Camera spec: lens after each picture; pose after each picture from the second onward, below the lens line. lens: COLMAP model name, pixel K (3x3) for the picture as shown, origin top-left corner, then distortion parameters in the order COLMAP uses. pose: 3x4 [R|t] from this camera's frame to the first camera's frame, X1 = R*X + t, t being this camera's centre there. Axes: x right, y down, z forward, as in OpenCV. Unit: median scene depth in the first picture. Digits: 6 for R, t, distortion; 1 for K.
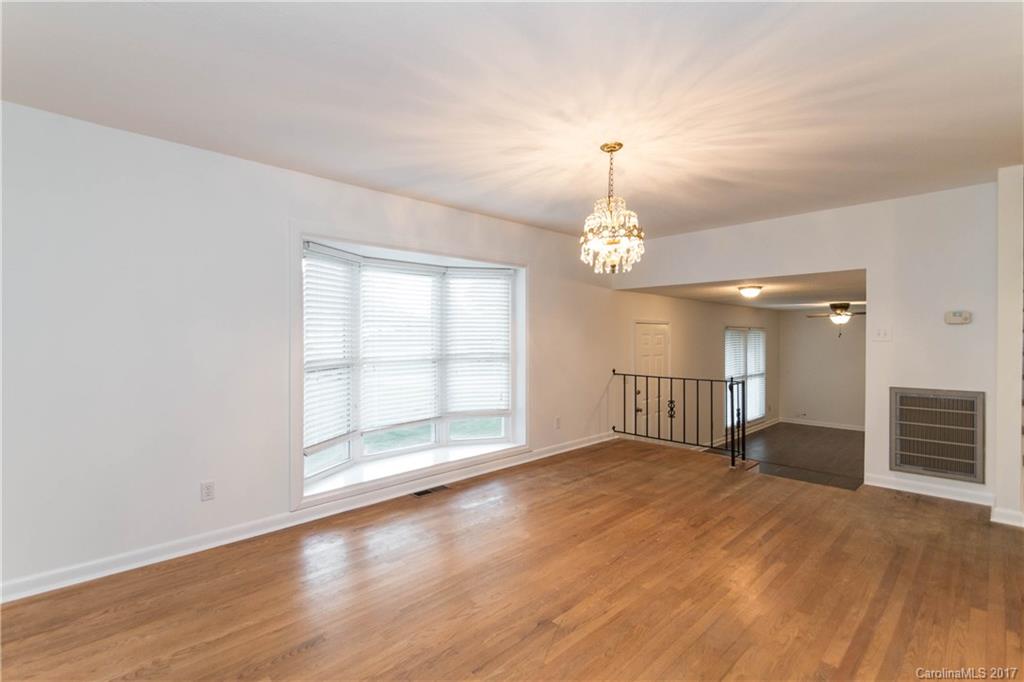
lens RADIAL K [[474.4, 0, 511.0], [0, 474.4, 334.4], [0, 0, 1]] dist [0.009245, -0.005851]
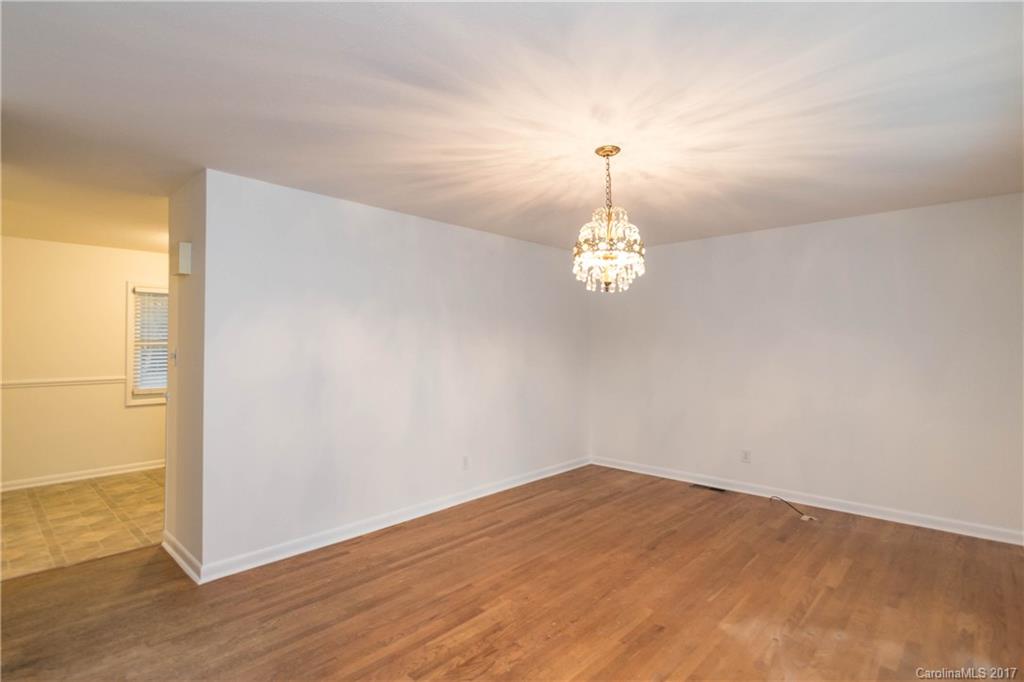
lens RADIAL K [[474.4, 0, 510.8], [0, 474.4, 335.1], [0, 0, 1]] dist [0.009245, -0.005851]
pose [[-0.999265, 0.001198, -0.038319, 0.410765], [0.002381, 0.999522, -0.030823, -0.020536], [0.038263, -0.030892, -0.998790, 1.801898]]
